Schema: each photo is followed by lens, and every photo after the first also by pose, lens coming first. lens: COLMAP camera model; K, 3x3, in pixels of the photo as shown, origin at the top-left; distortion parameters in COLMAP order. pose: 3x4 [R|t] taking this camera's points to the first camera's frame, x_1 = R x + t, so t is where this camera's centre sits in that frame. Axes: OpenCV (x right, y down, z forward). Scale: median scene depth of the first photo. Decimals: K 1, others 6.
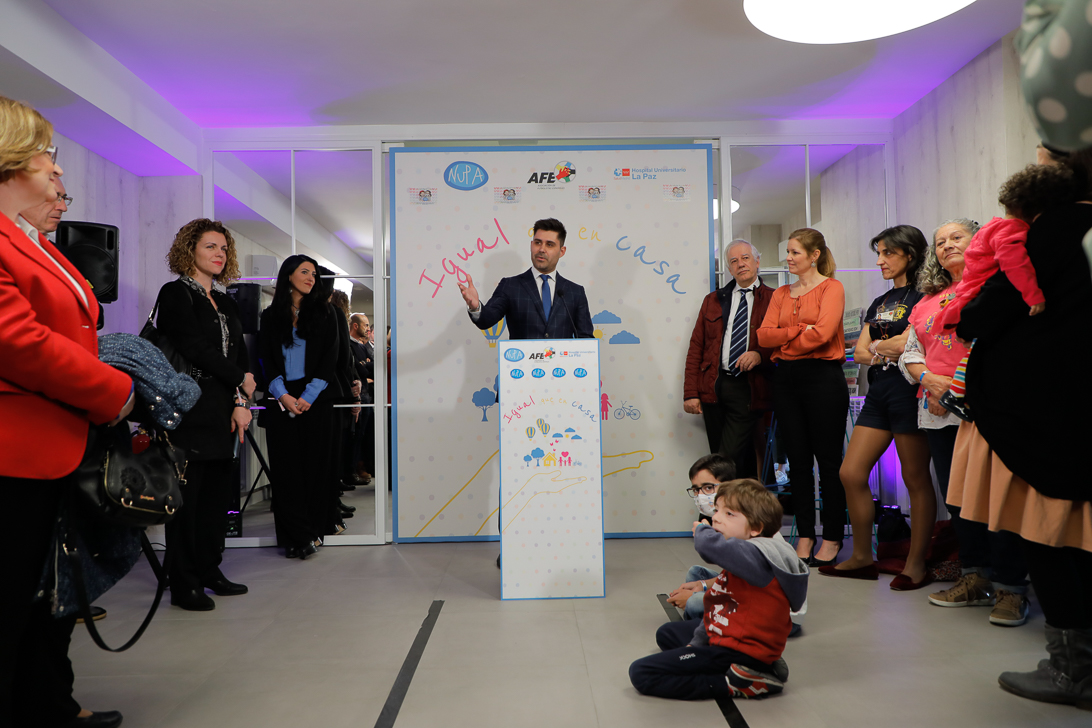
lens RADIAL K [[740.8, 0, 544.3], [0, 740.8, 365.0], [0, 0, 1]] dist [0.010394, 0.005552]
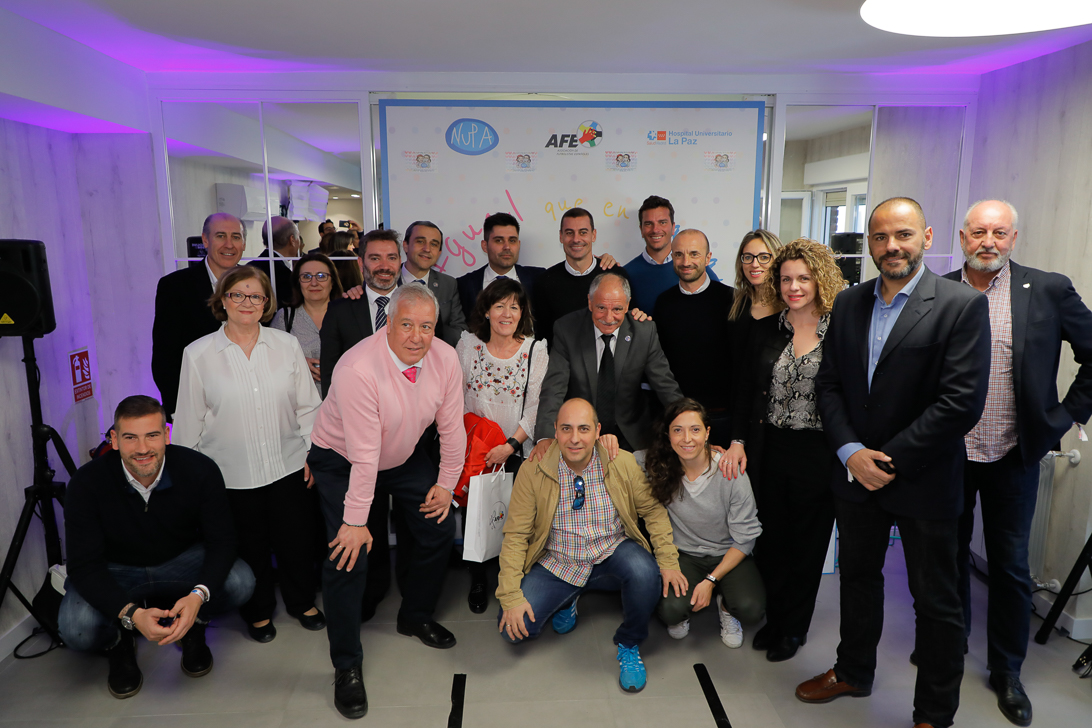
lens RADIAL K [[740.8, 0, 544.9], [0, 740.8, 359.1], [0, 0, 1]] dist [0.010394, 0.005552]
pose [[0.999254, 0.008130, 0.037756, -0.053695], [-0.015760, 0.978333, 0.206436, -0.186474], [-0.035259, -0.206877, 0.977731, 0.127523]]
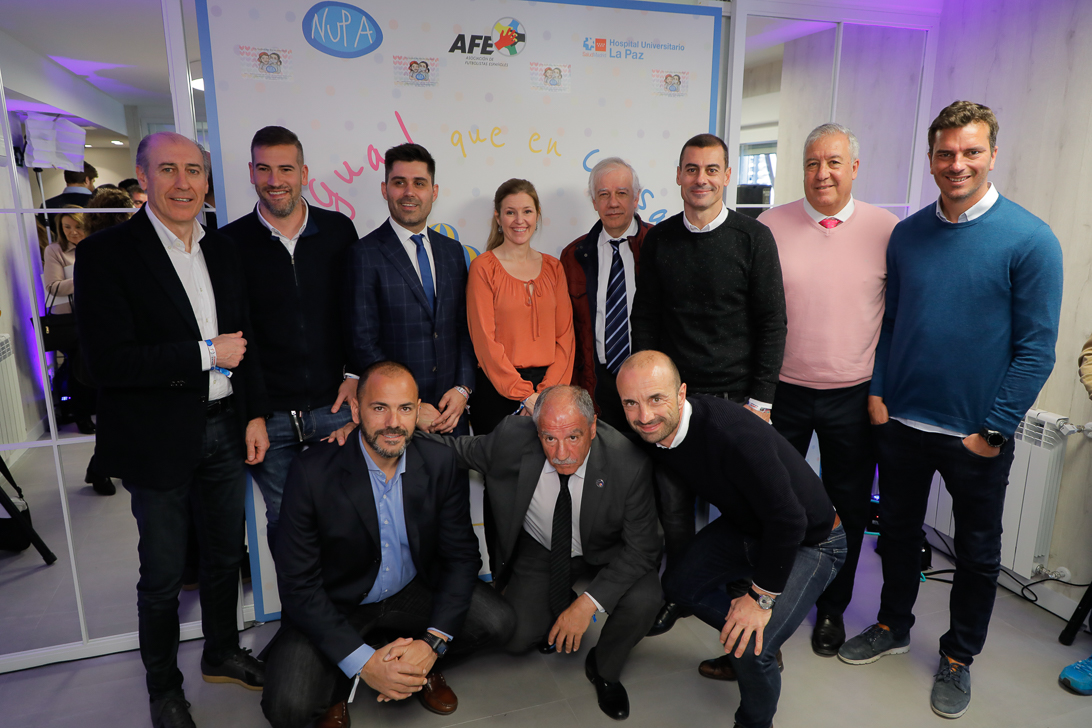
lens RADIAL K [[740.8, 0, 541.8], [0, 740.8, 362.3], [0, 0, 1]] dist [0.010394, 0.005552]
pose [[0.951346, -0.052373, 0.303641, -0.149345], [-0.025921, 0.968352, 0.248237, -0.155278], [-0.307032, -0.244030, 0.919881, 0.366715]]
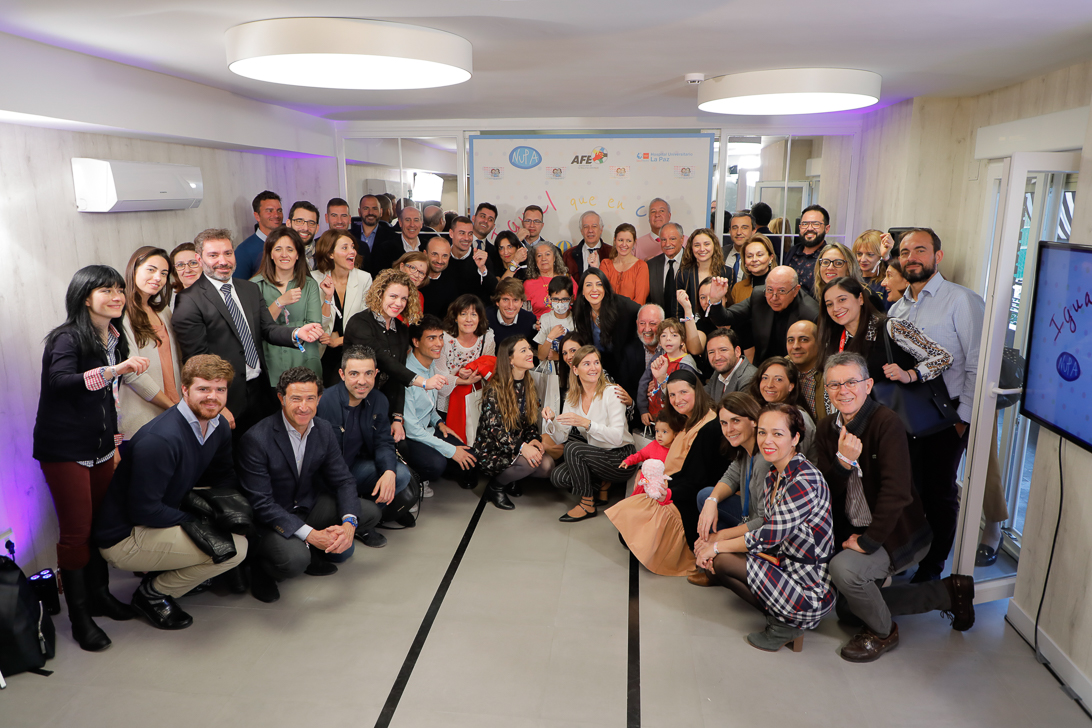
lens RADIAL K [[740.8, 0, 547.5], [0, 740.8, 359.7], [0, 0, 1]] dist [0.010394, 0.005552]
pose [[0.992547, 0.044101, -0.113604, 0.103839], [-0.014181, 0.967687, 0.251756, -0.243112], [0.121036, -0.248269, 0.961100, -0.378542]]
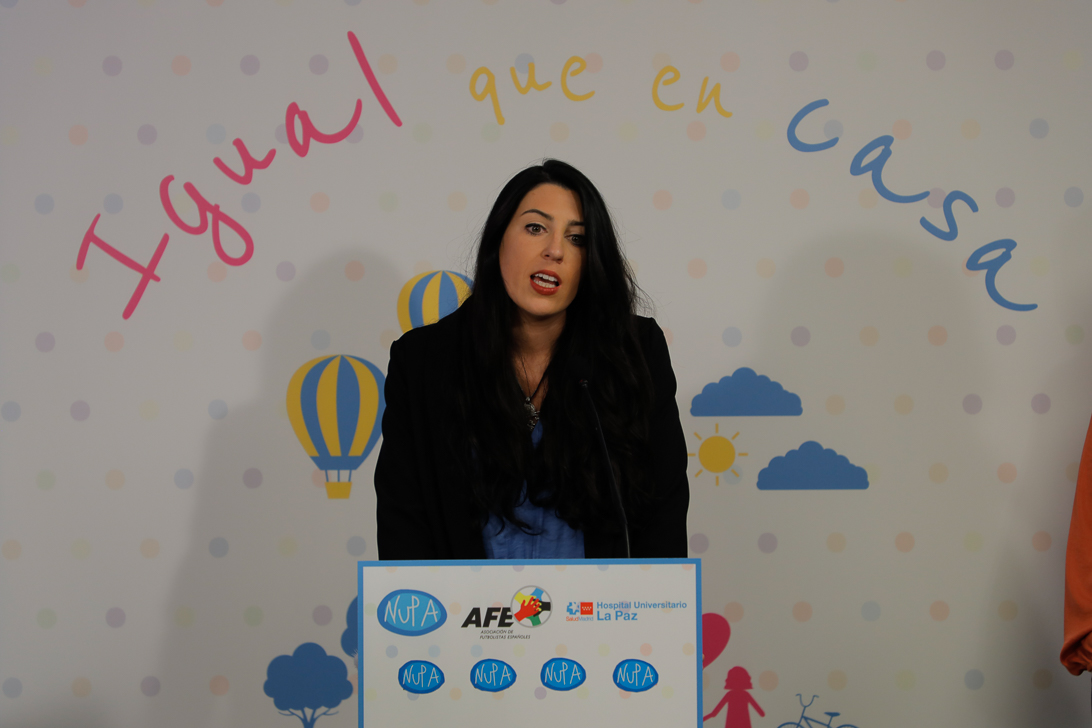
lens RADIAL K [[3197.7, 0, 528.8], [0, 3197.7, 361.5], [0, 0, 1]] dist [0.042956, 0.000000]
pose [[0.999911, 0.009640, -0.009222, 0.012370], [-0.009355, 0.999492, 0.030467, -0.113220], [0.009511, -0.030378, 0.999493, -0.201941]]
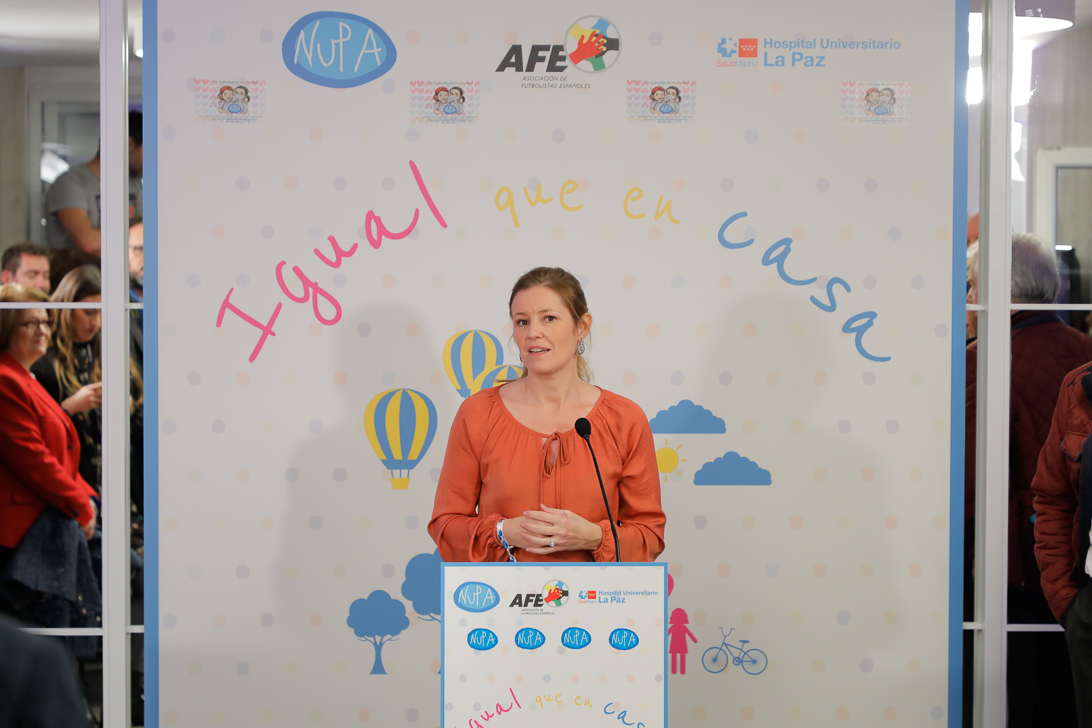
lens RADIAL K [[2861.2, 0, 544.1], [0, 2861.2, 362.2], [0, 0, 1]] dist [0.033457, 0.000000]
pose [[0.999388, 0.018790, 0.029495, -0.039680], [-0.021128, 0.996486, 0.081049, -0.218688], [-0.027869, -0.081623, 0.996274, -0.525997]]
